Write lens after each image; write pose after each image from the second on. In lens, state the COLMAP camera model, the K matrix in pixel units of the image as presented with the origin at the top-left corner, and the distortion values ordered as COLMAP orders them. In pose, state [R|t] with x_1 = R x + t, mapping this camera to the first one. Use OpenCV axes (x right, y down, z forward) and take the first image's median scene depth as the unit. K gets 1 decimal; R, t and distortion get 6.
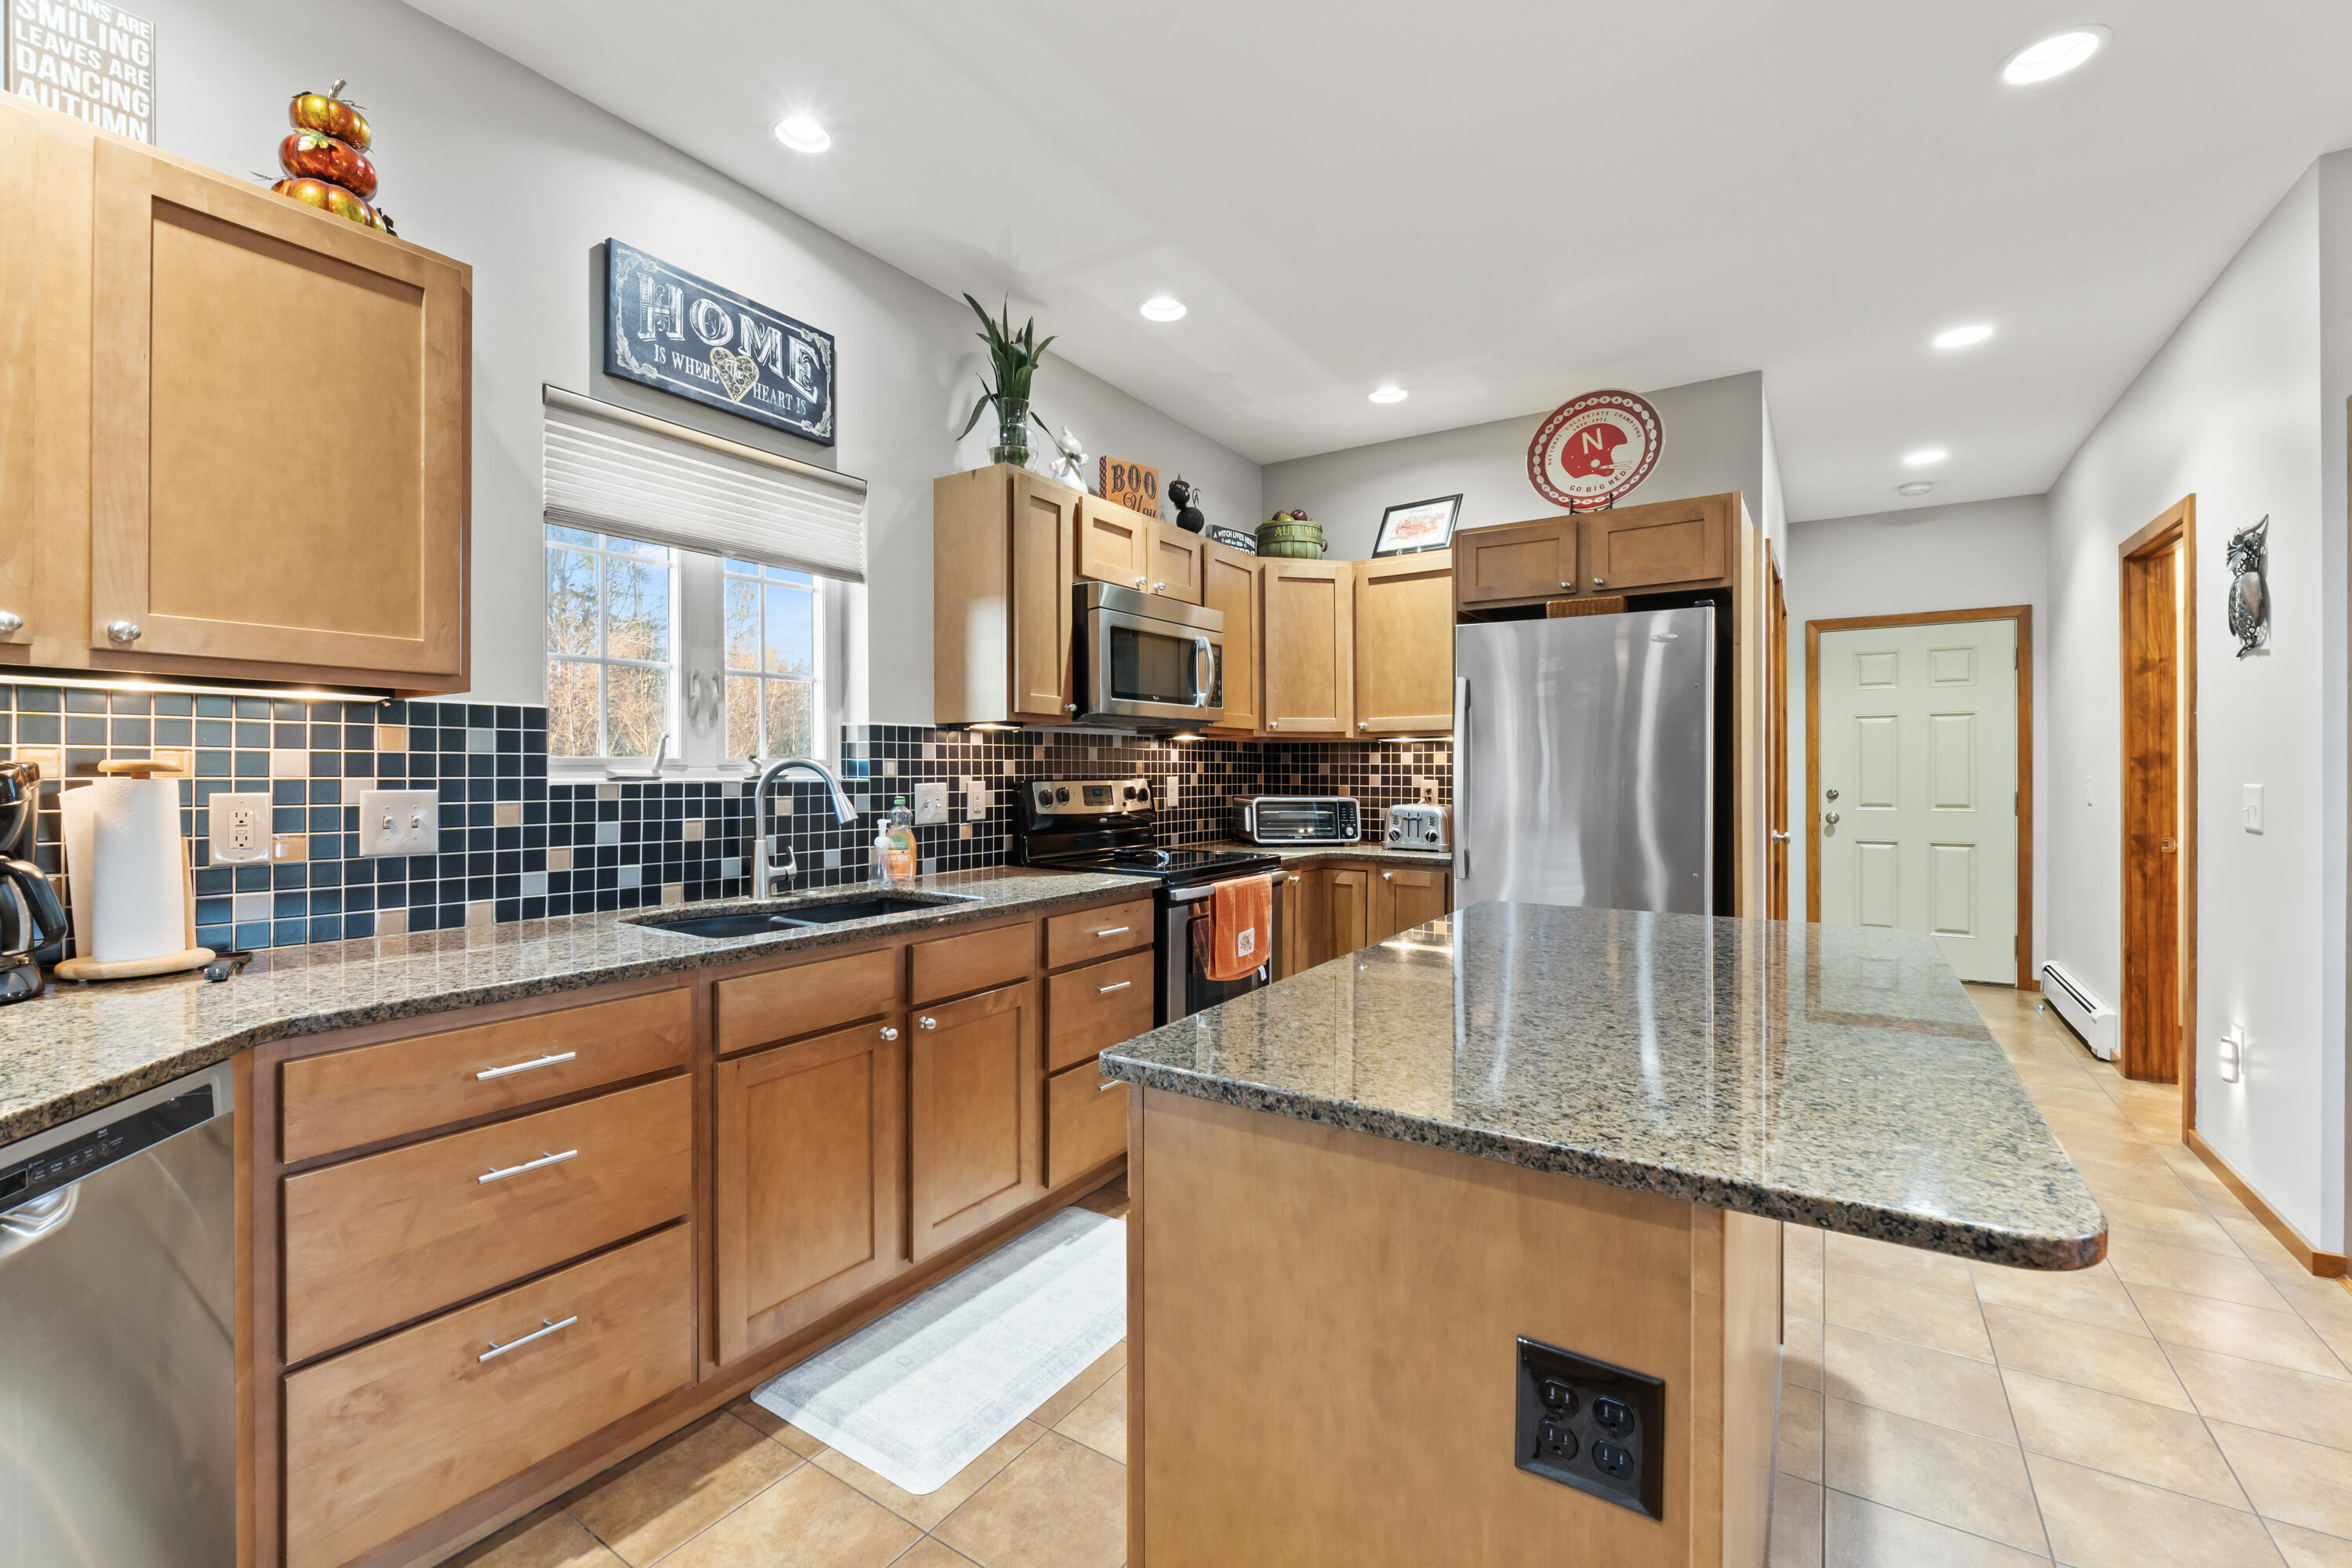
lens RADIAL K [[1005.7, 0, 1185.7], [0, 1005.7, 776.2], [0, 0, 1]] dist [-0.002355, -0.000510]
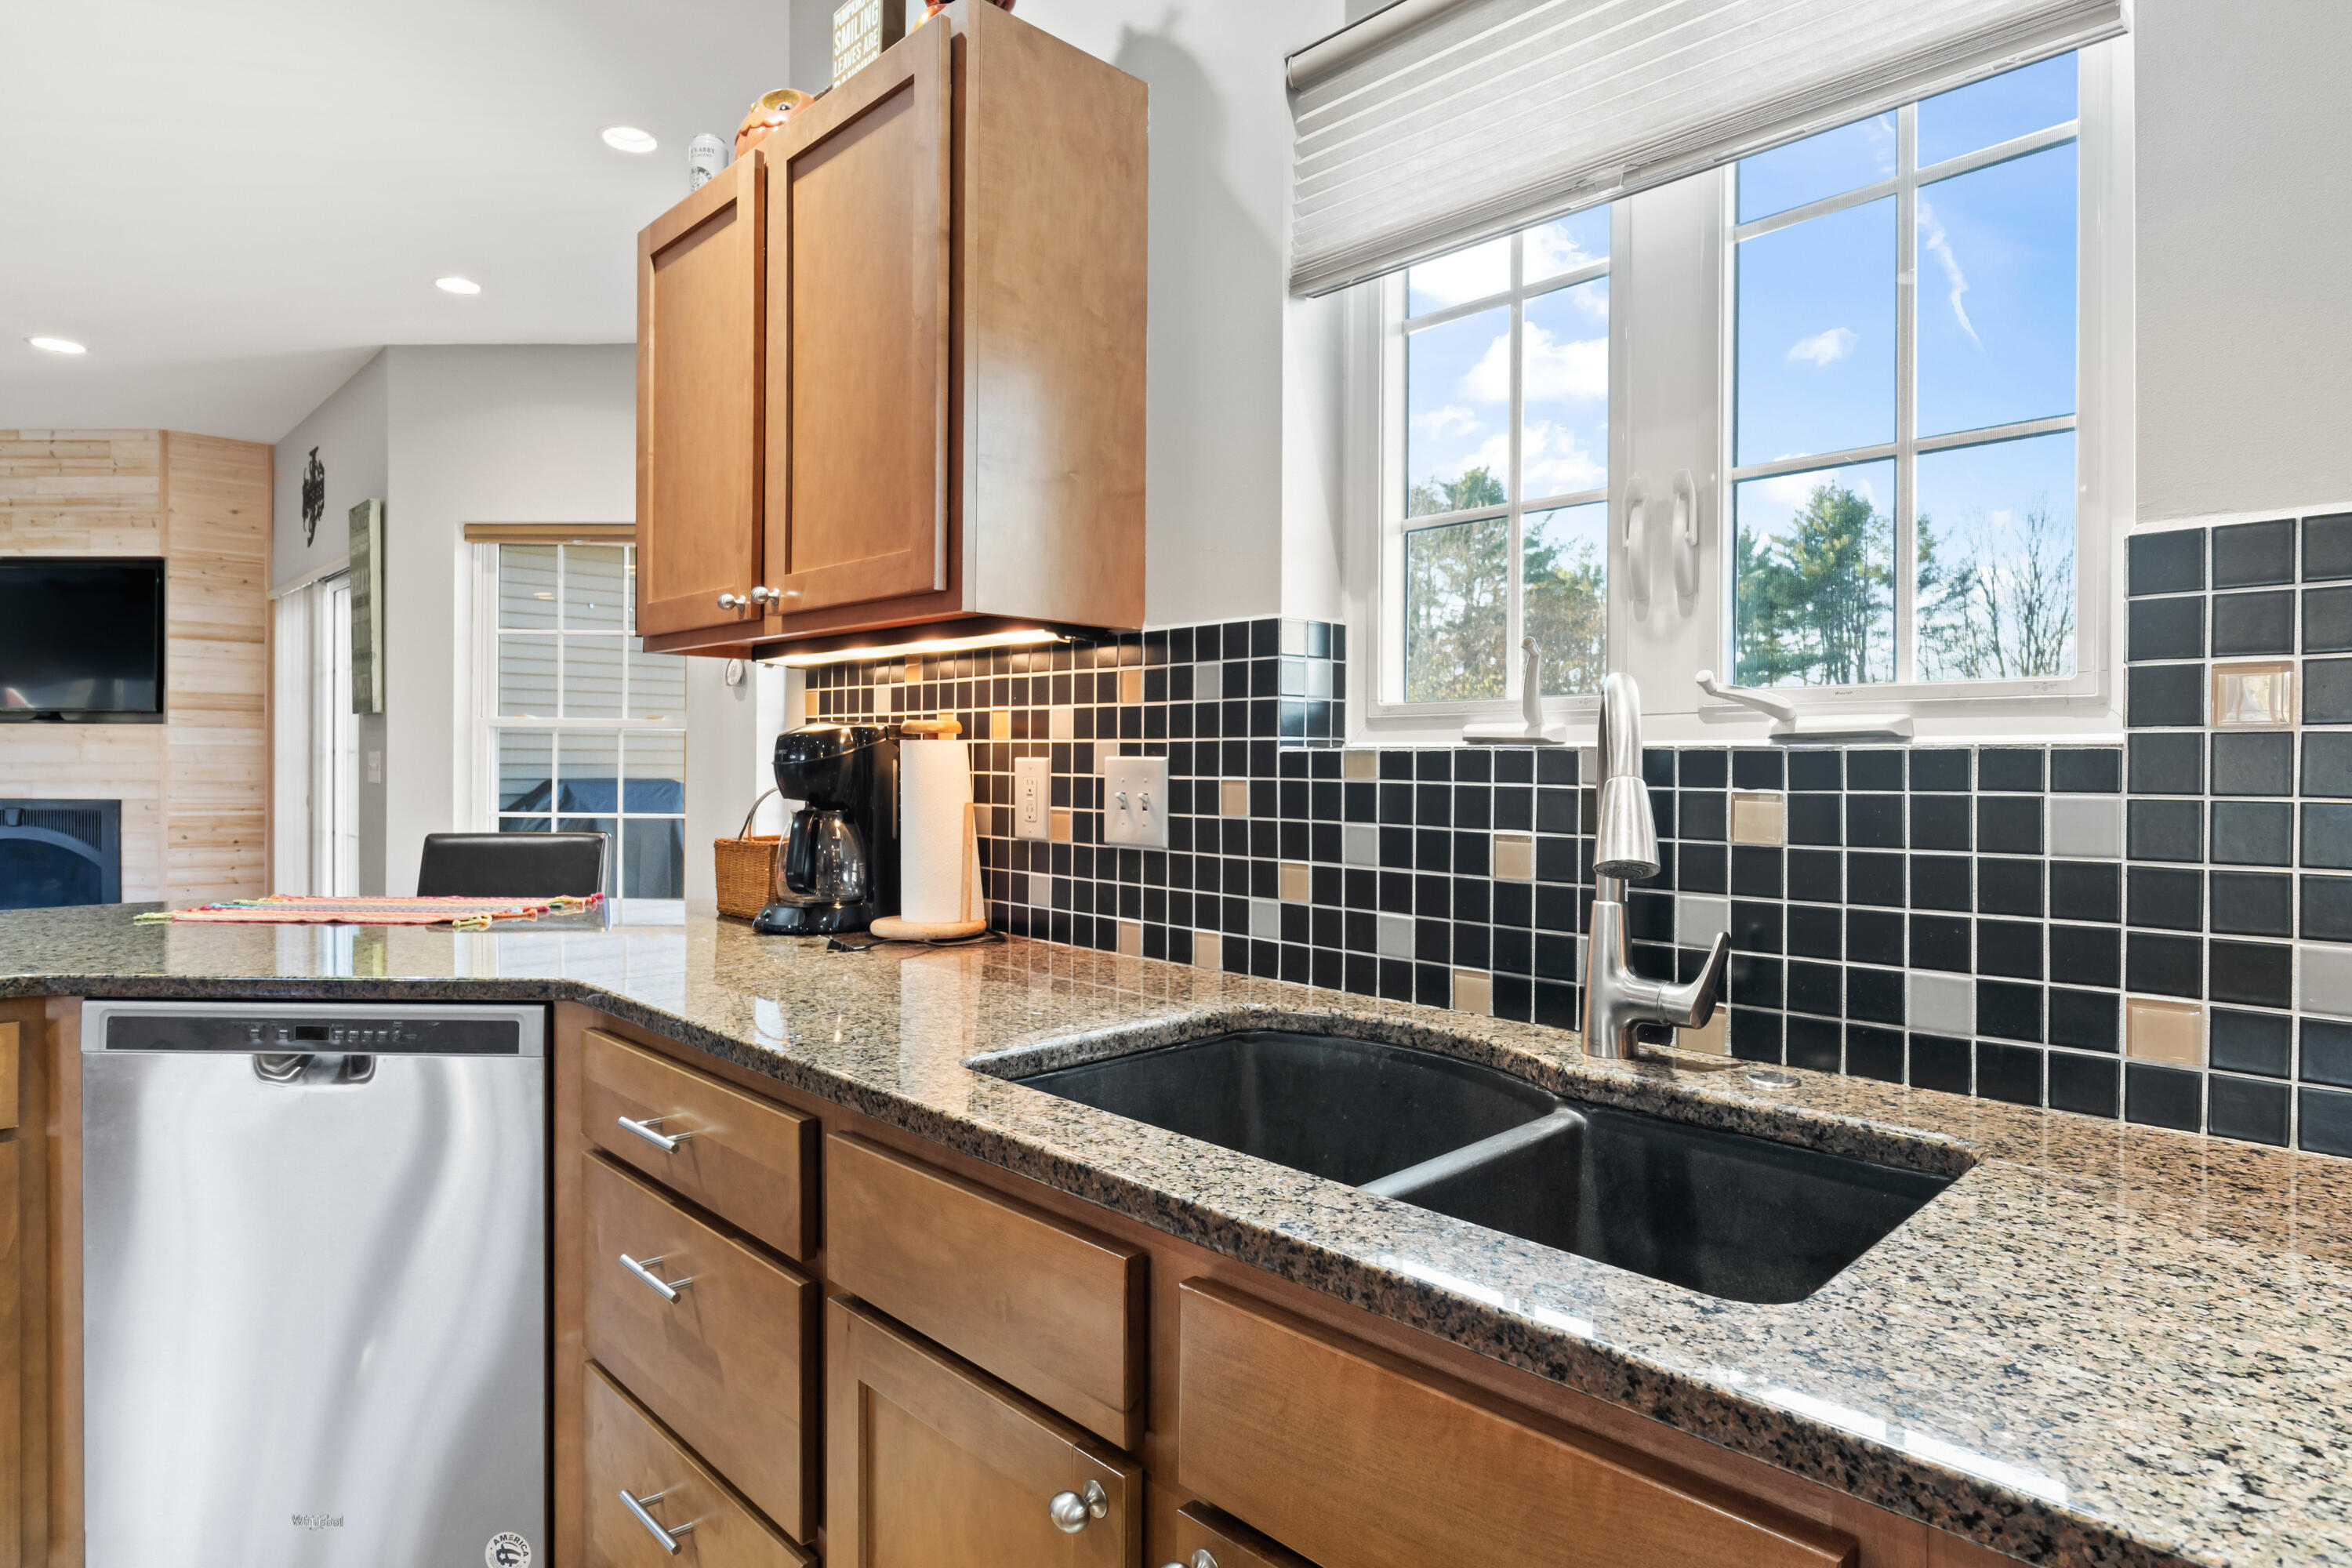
lens RADIAL K [[1296.2, 0, 1180.1], [0, 1296.2, 777.1], [0, 0, 1]] dist [-0.011022, 0.001367]
pose [[-0.233739, 0.011833, -0.972227, 0.097647], [-0.008949, 0.999857, 0.014320, 0.012635], [0.972258, 0.012048, -0.233600, 1.065618]]
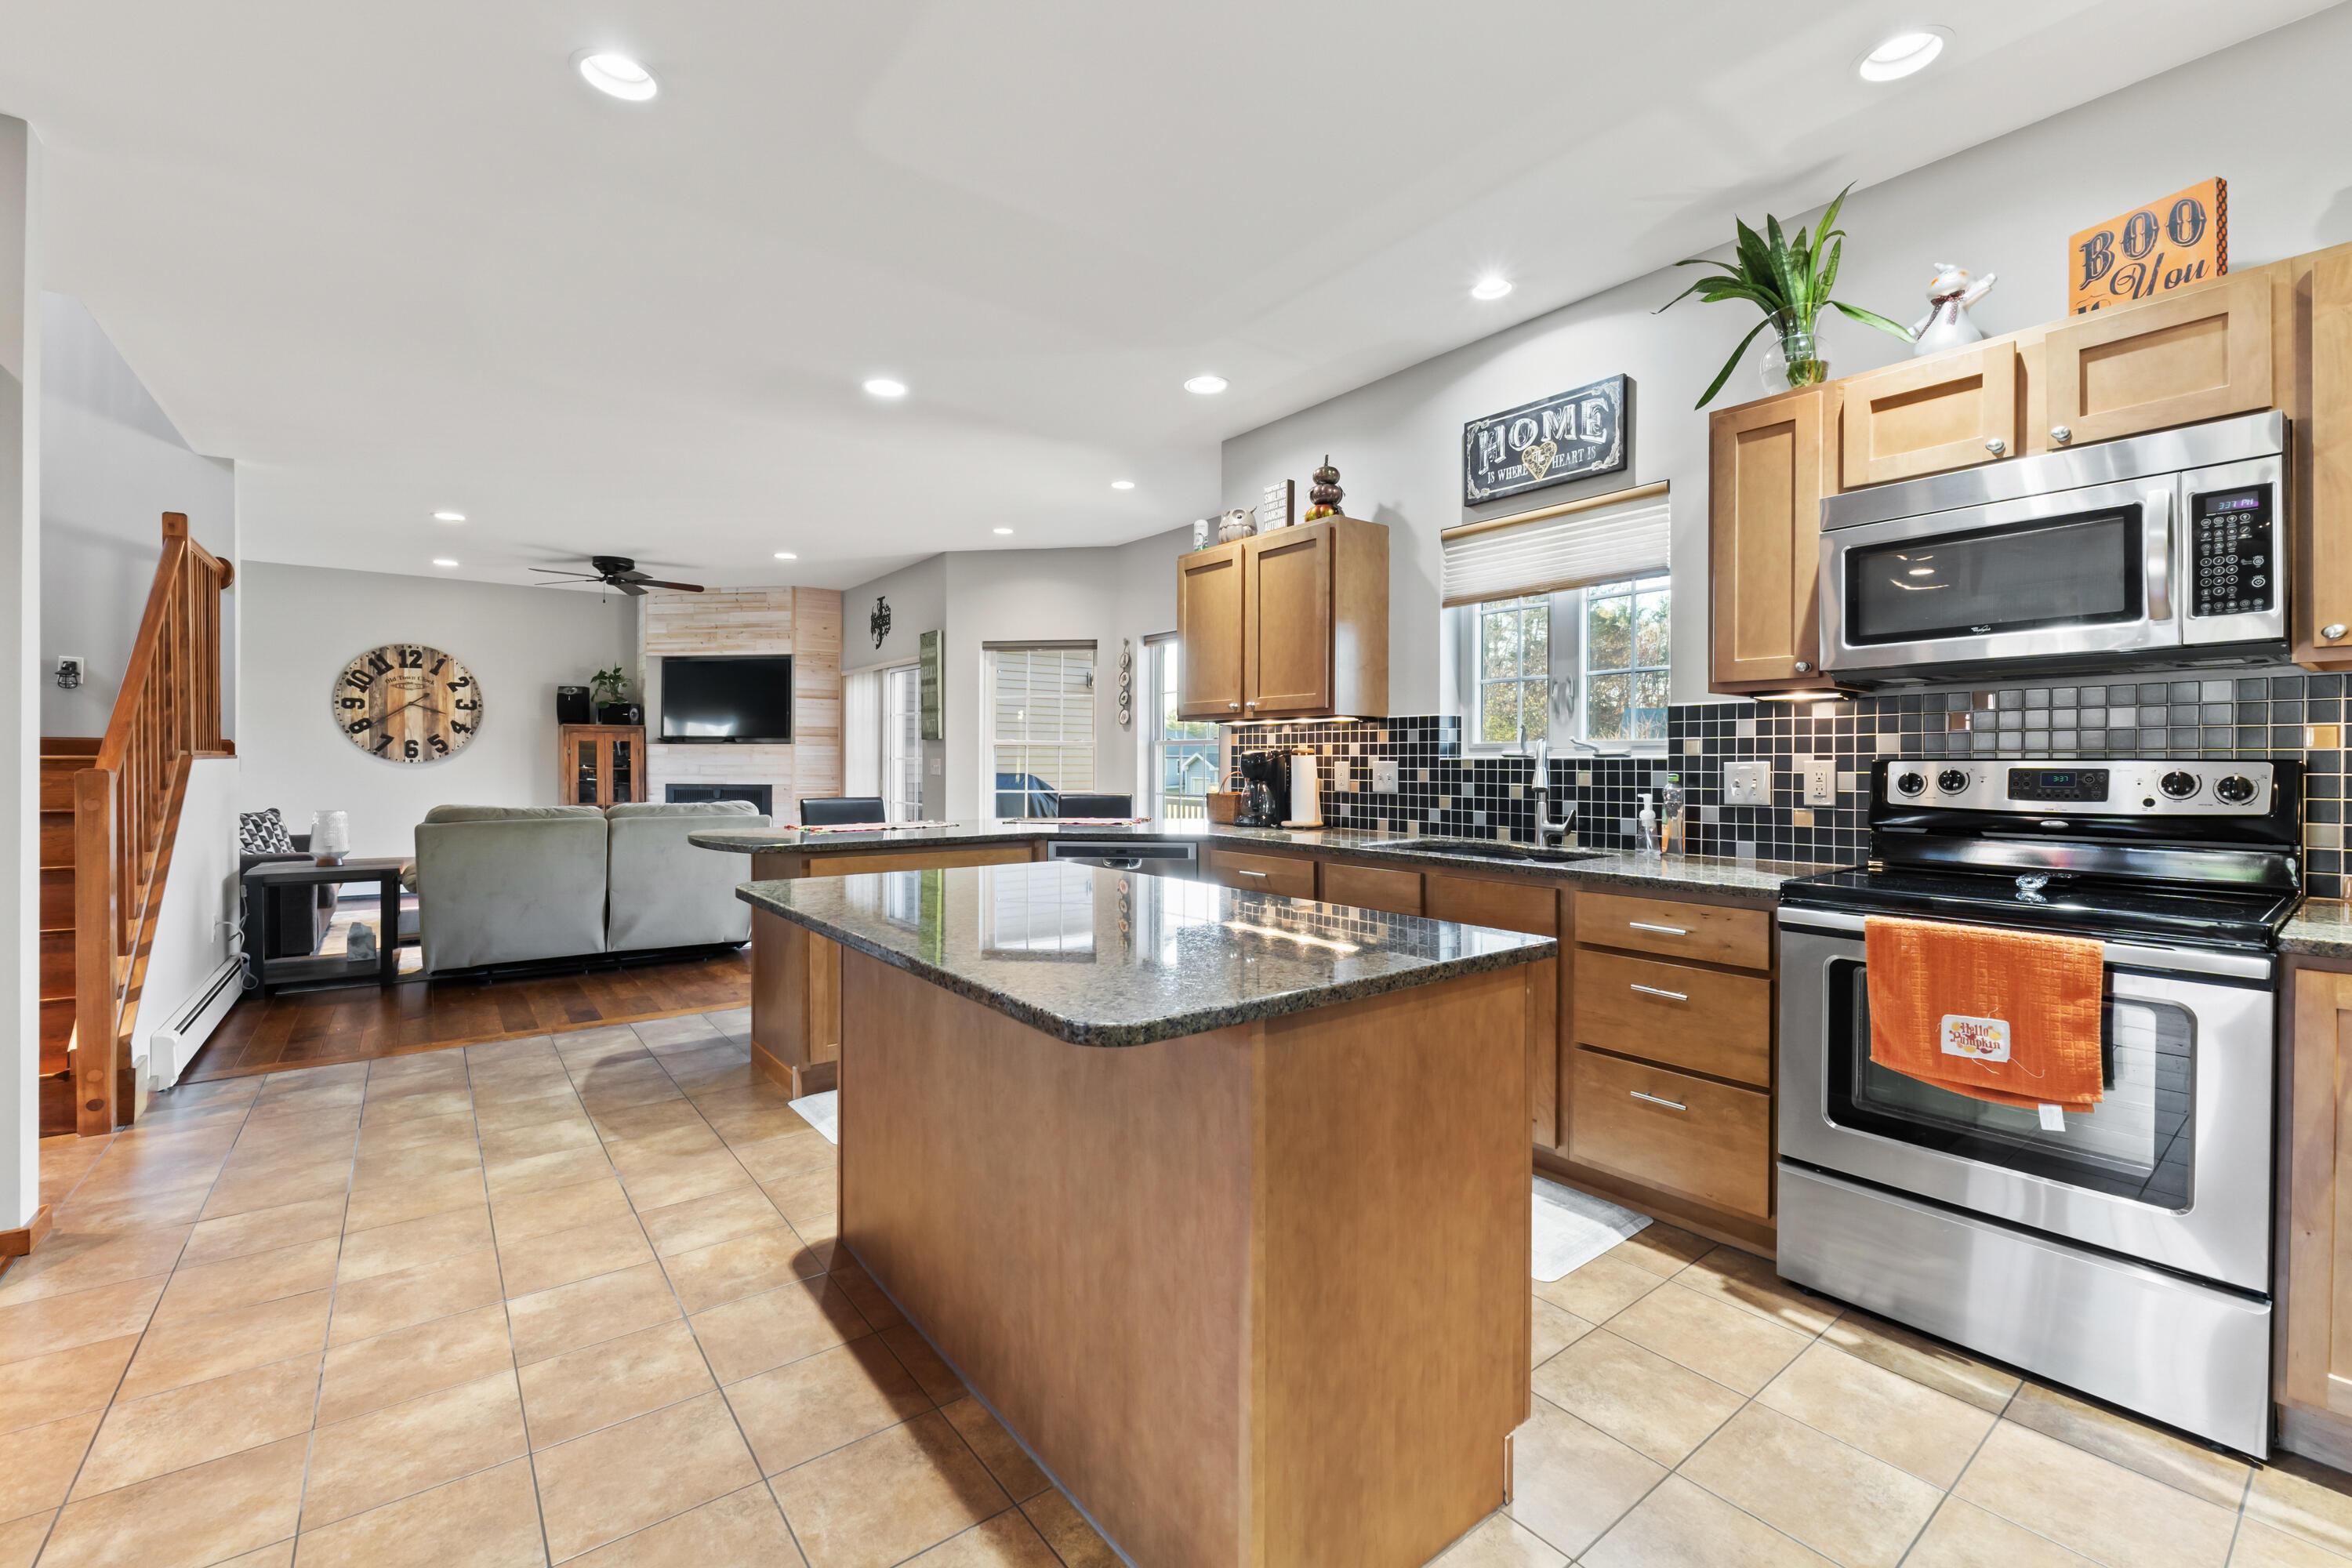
lens RADIAL K [[1005.7, 0, 1179.3], [0, 1005.7, 769.5], [0, 0, 1]] dist [-0.002355, -0.000510]
pose [[-0.345446, 0.008900, -0.938397, 1.110364], [-0.004297, 0.999930, 0.011066, 0.007990], [0.938429, 0.007855, -0.345383, 1.123500]]
